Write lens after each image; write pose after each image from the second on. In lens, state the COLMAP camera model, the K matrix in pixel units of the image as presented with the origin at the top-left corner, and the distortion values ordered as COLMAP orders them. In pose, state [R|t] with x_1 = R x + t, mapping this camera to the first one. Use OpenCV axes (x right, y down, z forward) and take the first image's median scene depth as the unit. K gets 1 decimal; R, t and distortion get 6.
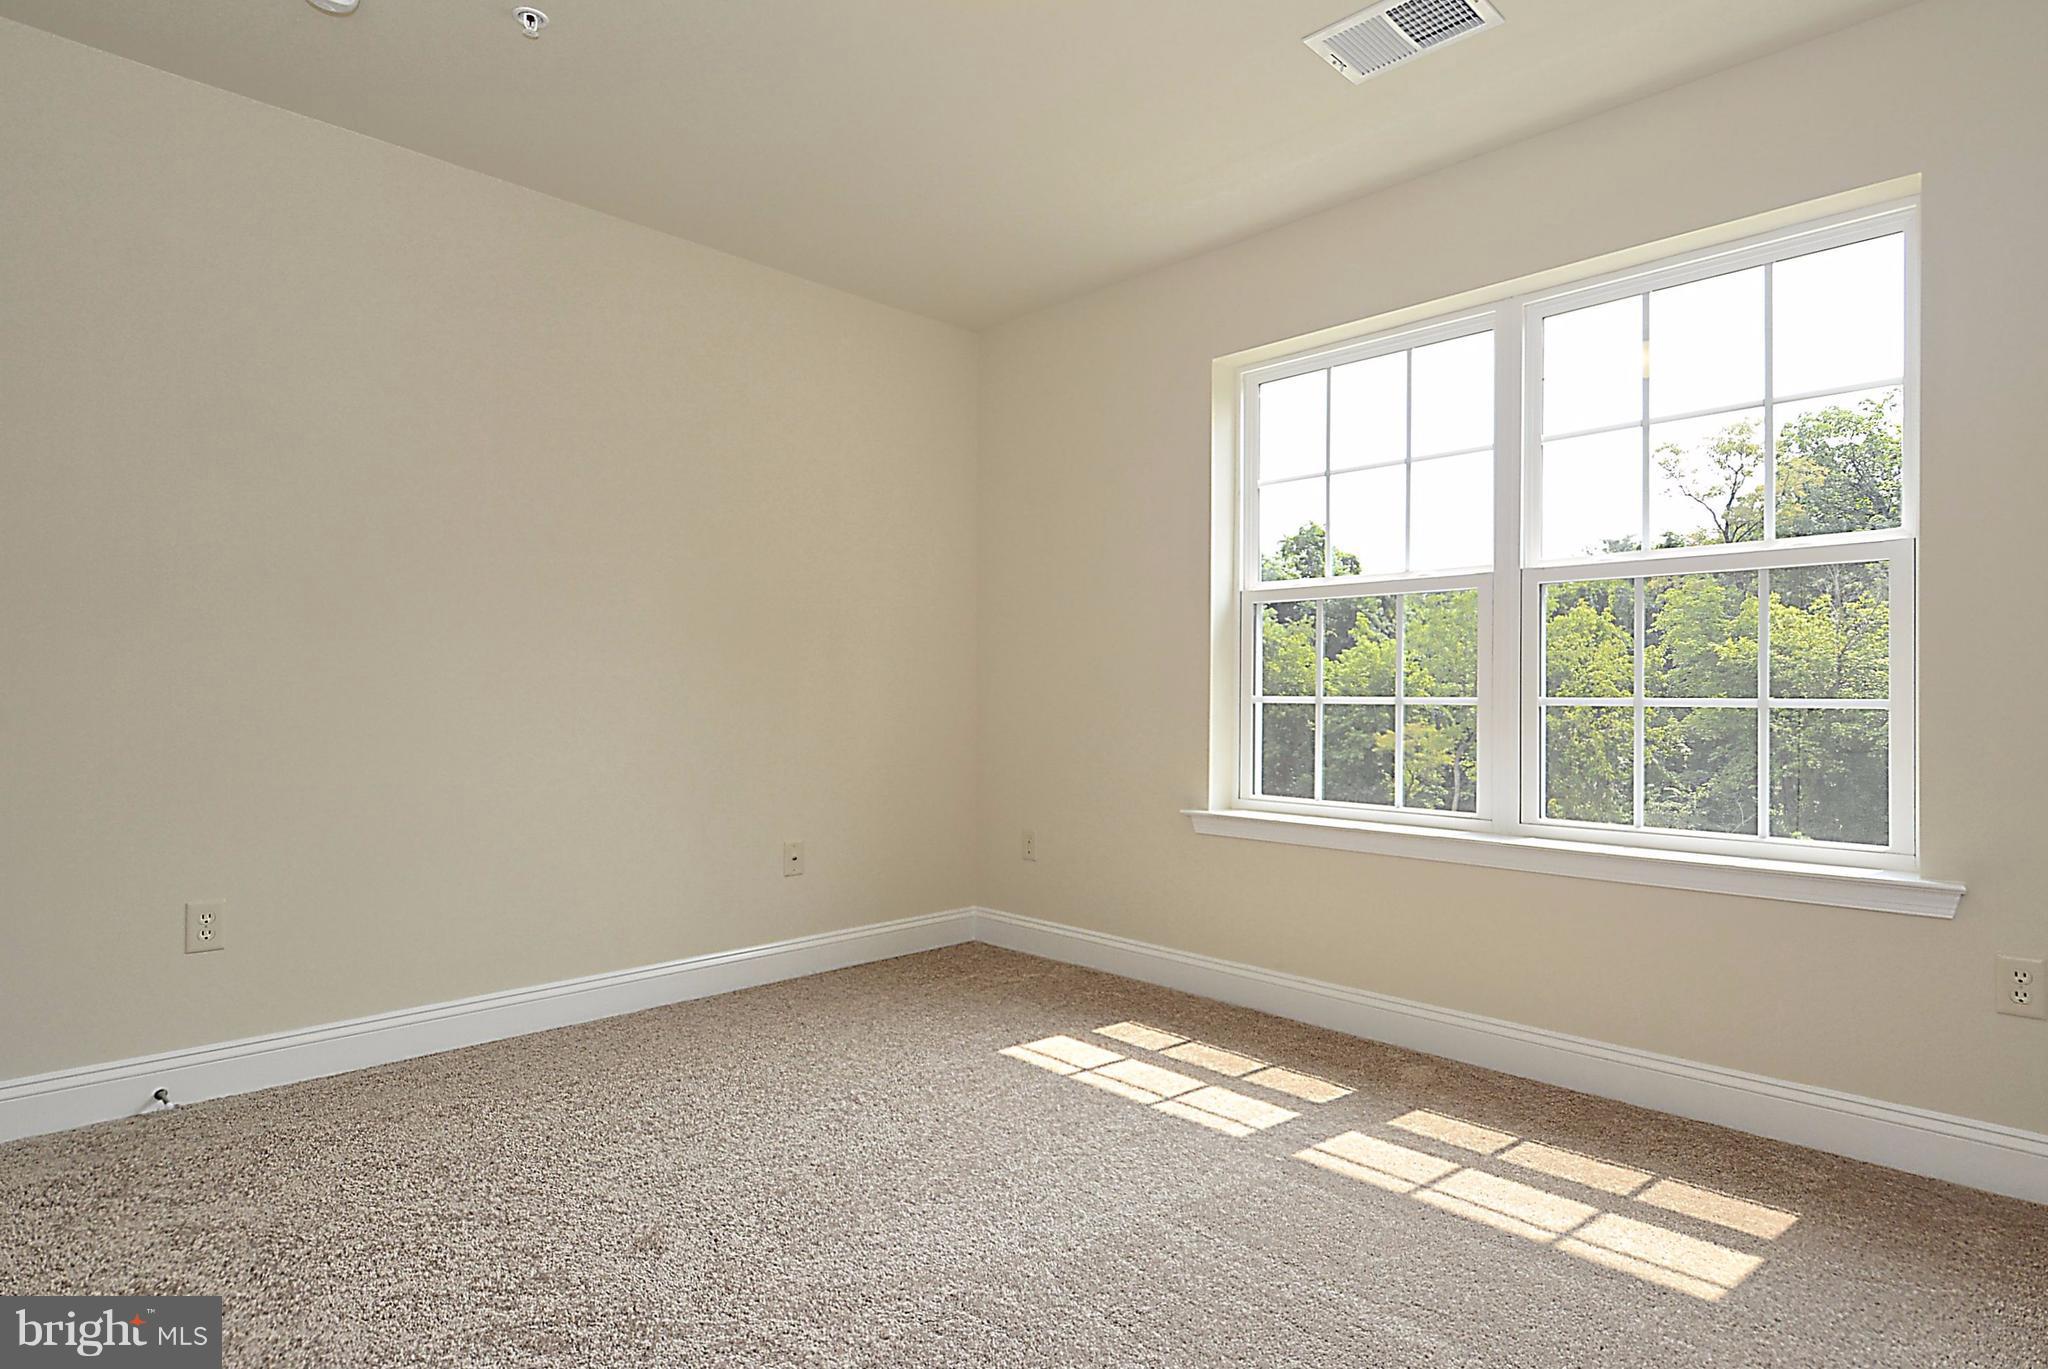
lens RADIAL K [[1076.6, 0, 1024.0], [0, 1076.6, 684.5], [0, 0, 1]] dist [0.036570, -0.025234]
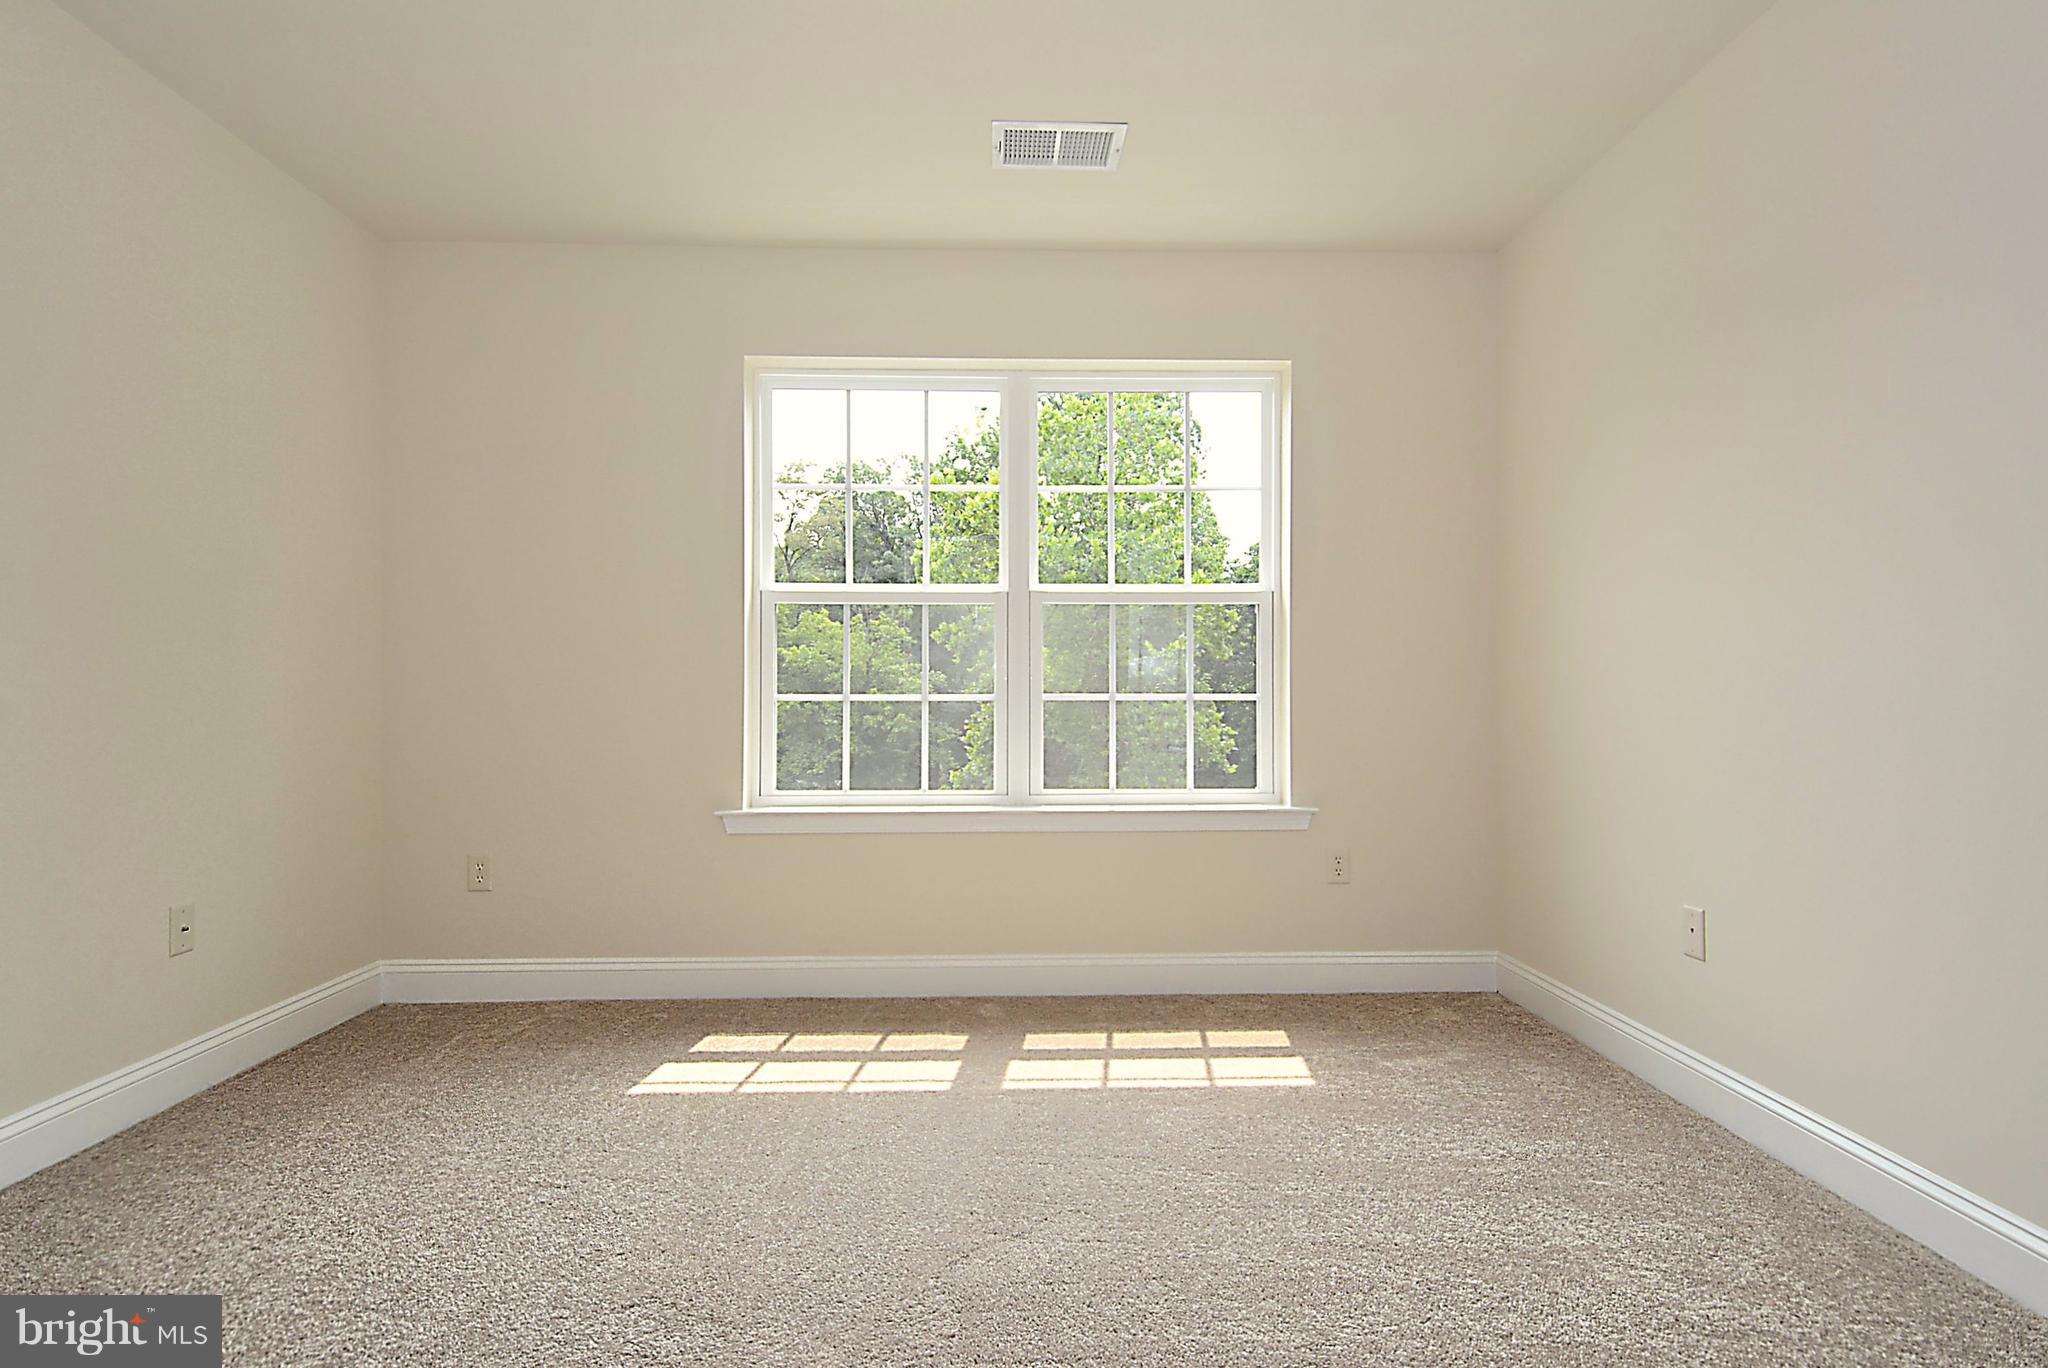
lens RADIAL K [[1086.7, 0, 1033.9], [0, 1086.7, 697.3], [0, 0, 1]] dist [0.038819, -0.026330]
pose [[0.684406, -0.005473, 0.729081, -0.444792], [-0.003659, 0.999933, 0.010941, 0.001522], [-0.729092, -0.010156, 0.684340, 0.140970]]
